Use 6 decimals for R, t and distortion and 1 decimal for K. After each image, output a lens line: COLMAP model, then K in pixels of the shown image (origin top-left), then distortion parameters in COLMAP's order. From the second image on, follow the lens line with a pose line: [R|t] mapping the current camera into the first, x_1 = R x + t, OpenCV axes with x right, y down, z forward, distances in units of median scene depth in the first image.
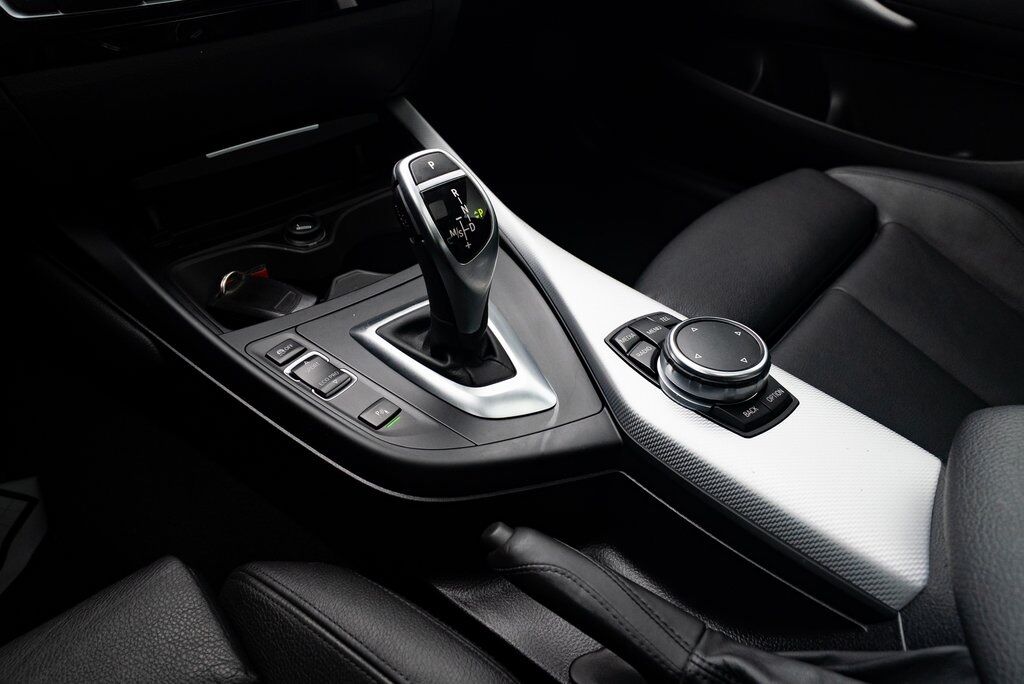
lens RADIAL K [[694.7, 0, 512.0], [0, 694.7, 342.0], [0, 0, 1]] dist [-0.036055, 0.022137]
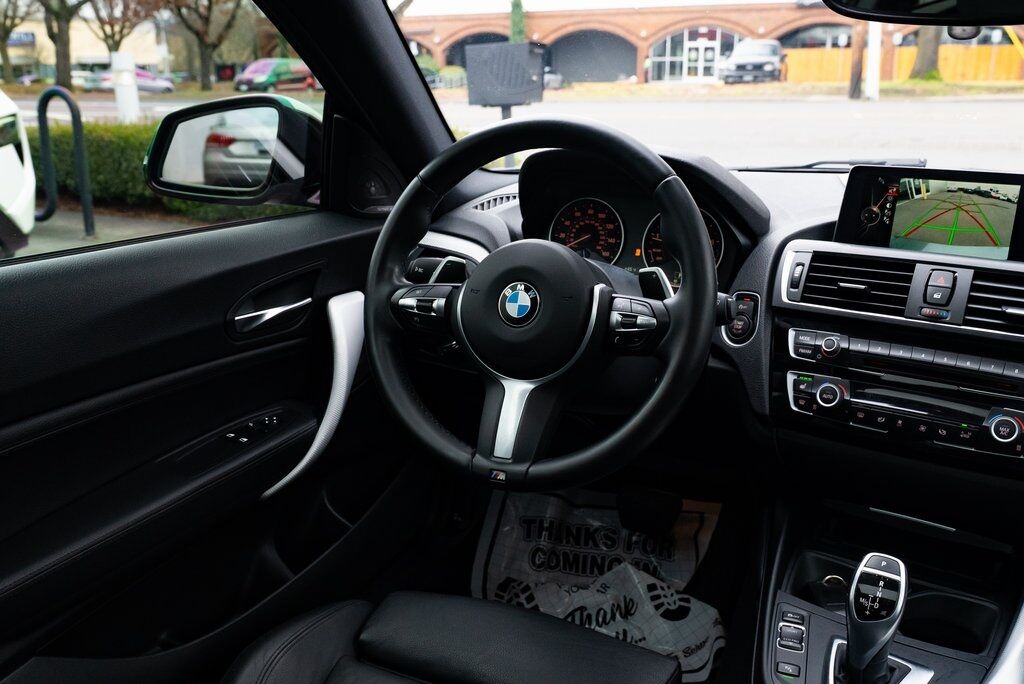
lens RADIAL K [[942.2, 0, 512.0], [0, 942.2, 342.0], [0, 0, 1]] dist [-0.011029, 0.023888]
pose [[0.282321, 0.282411, -0.916809, 1.347880], [-0.605845, 0.793476, 0.057857, -0.229419], [0.743806, 0.539110, 0.395112, -0.744393]]
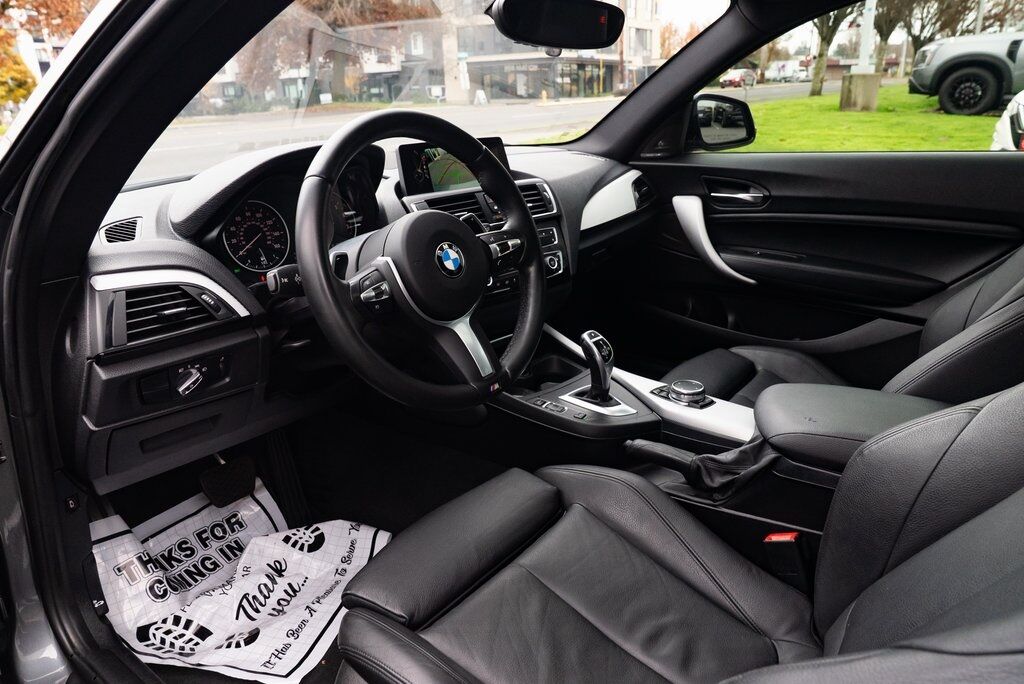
lens RADIAL K [[690.6, 0, 526.4], [0, 690.6, 347.2], [0, 0, 1]] dist [-0.005423, 0.007627]
pose [[0.995407, -0.049591, 0.081884, -0.594448], [0.073793, 0.942375, -0.326318, 0.711095], [-0.060983, 0.330862, 0.941707, -1.717123]]
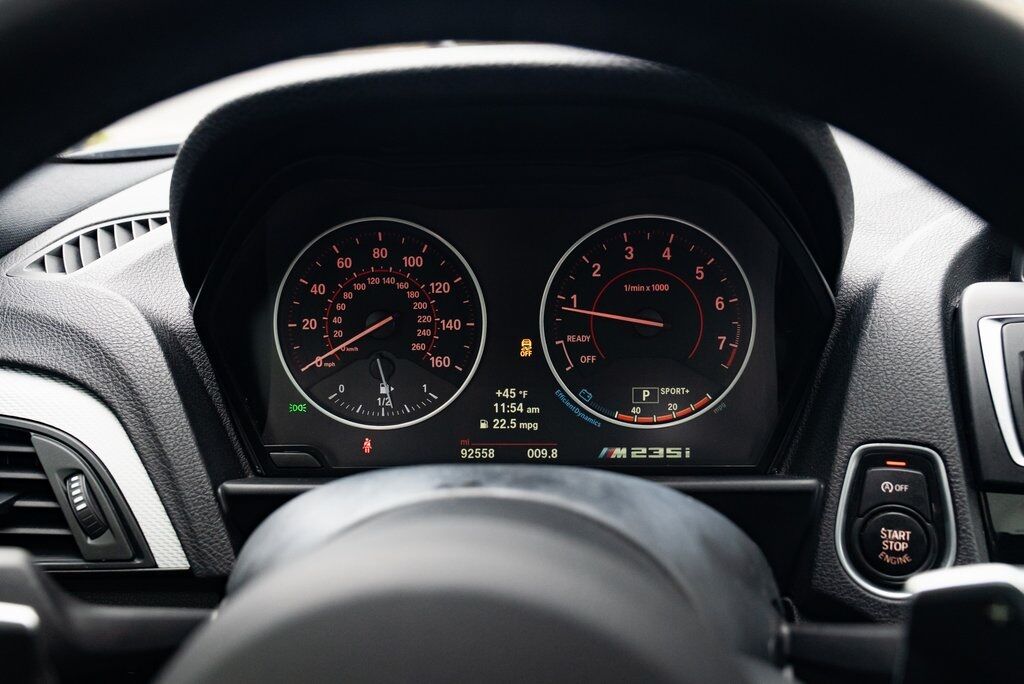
lens RADIAL K [[940.9, 0, 512.0], [0, 940.9, 342.0], [0, 0, 1]] dist [0.002719, 0.019153]
pose [[0.651258, 0.244012, -0.718554, -0.425412], [-0.463089, 0.877933, -0.121584, -0.373130], [0.601175, 0.411937, 0.684761, -0.250131]]
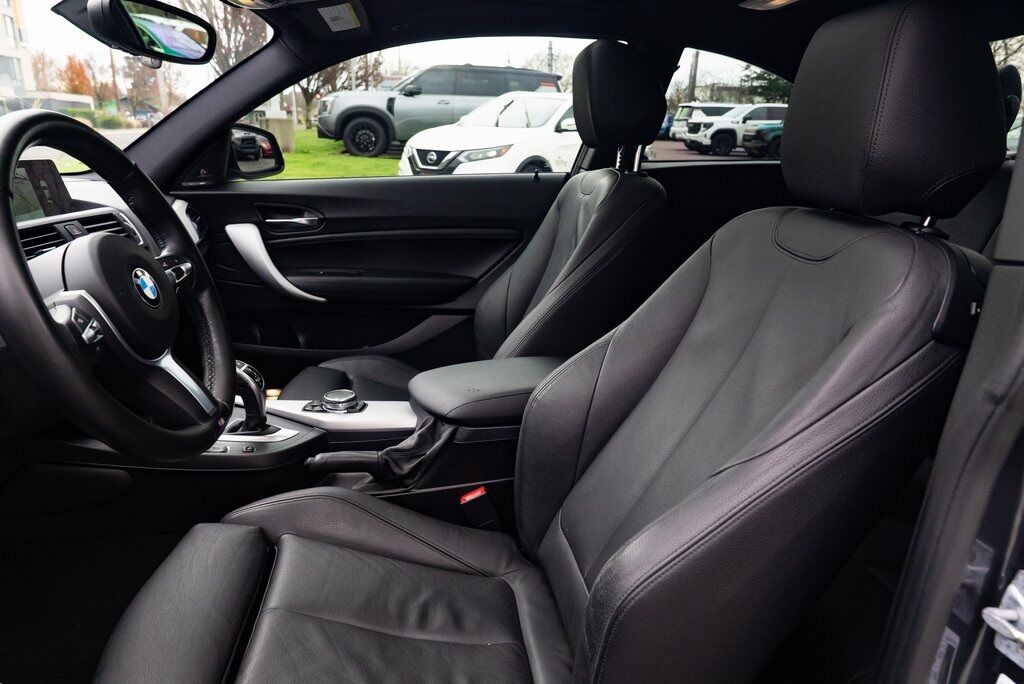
lens RADIAL K [[694.7, 0, 512.0], [0, 694.7, 342.0], [0, 0, 1]] dist [-0.036055, 0.022137]
pose [[0.655999, -0.202698, 0.727035, -1.307214], [0.463256, 0.868608, -0.175825, 0.648272], [-0.595869, 0.452144, 0.663707, -1.533558]]
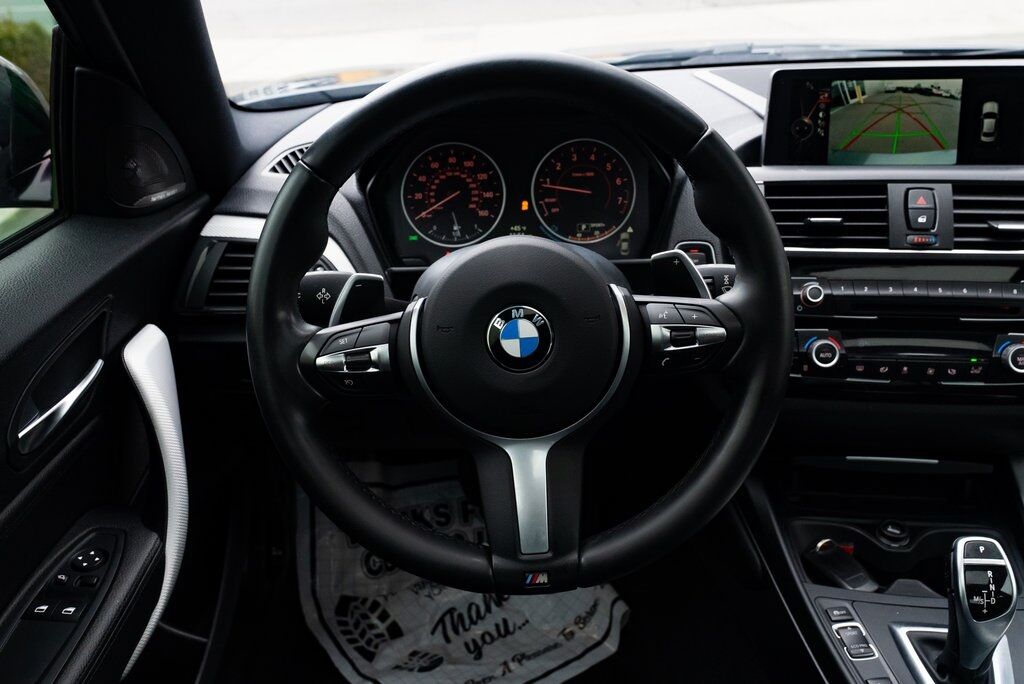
lens RADIAL K [[942.2, 0, 512.0], [0, 942.2, 342.0], [0, 0, 1]] dist [-0.011029, 0.023888]
pose [[0.683851, 0.294897, -0.667370, 0.348252], [-0.437025, 0.898002, -0.051010, -0.096346], [0.584257, 0.326541, 0.742977, -1.041938]]
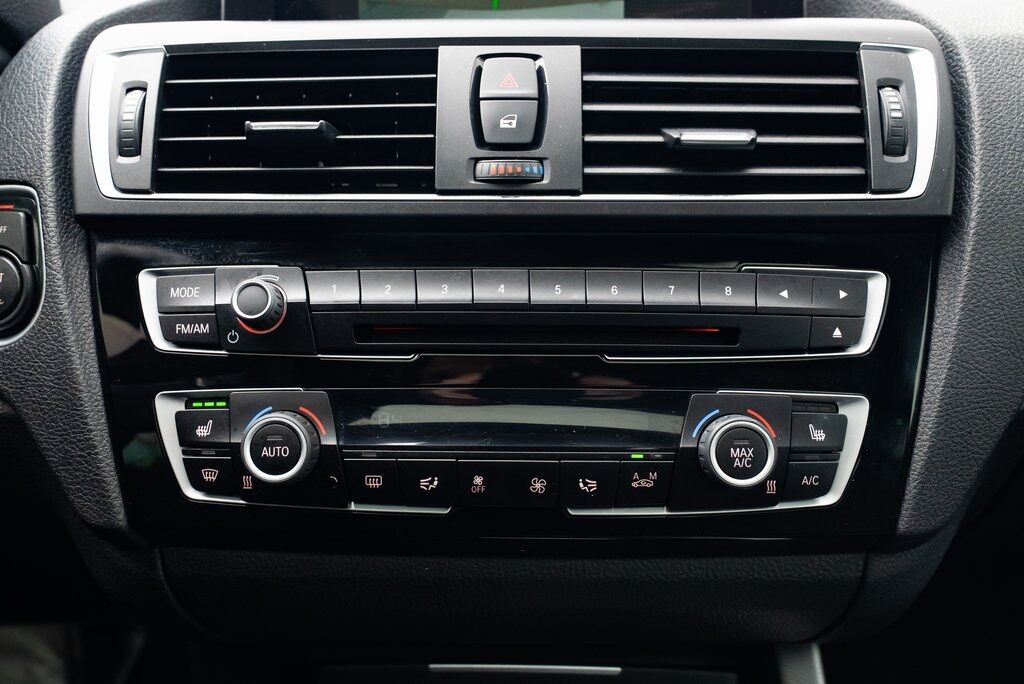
lens RADIAL K [[981.4, 0, 521.7], [0, 981.4, 342.2], [0, 0, 1]] dist [0.007845, 0.001069]
pose [[0.750570, 0.232636, -0.618486, 0.134759], [-0.413829, 0.895186, -0.165493, -0.490068], [0.515160, 0.380161, 0.768171, 0.251771]]
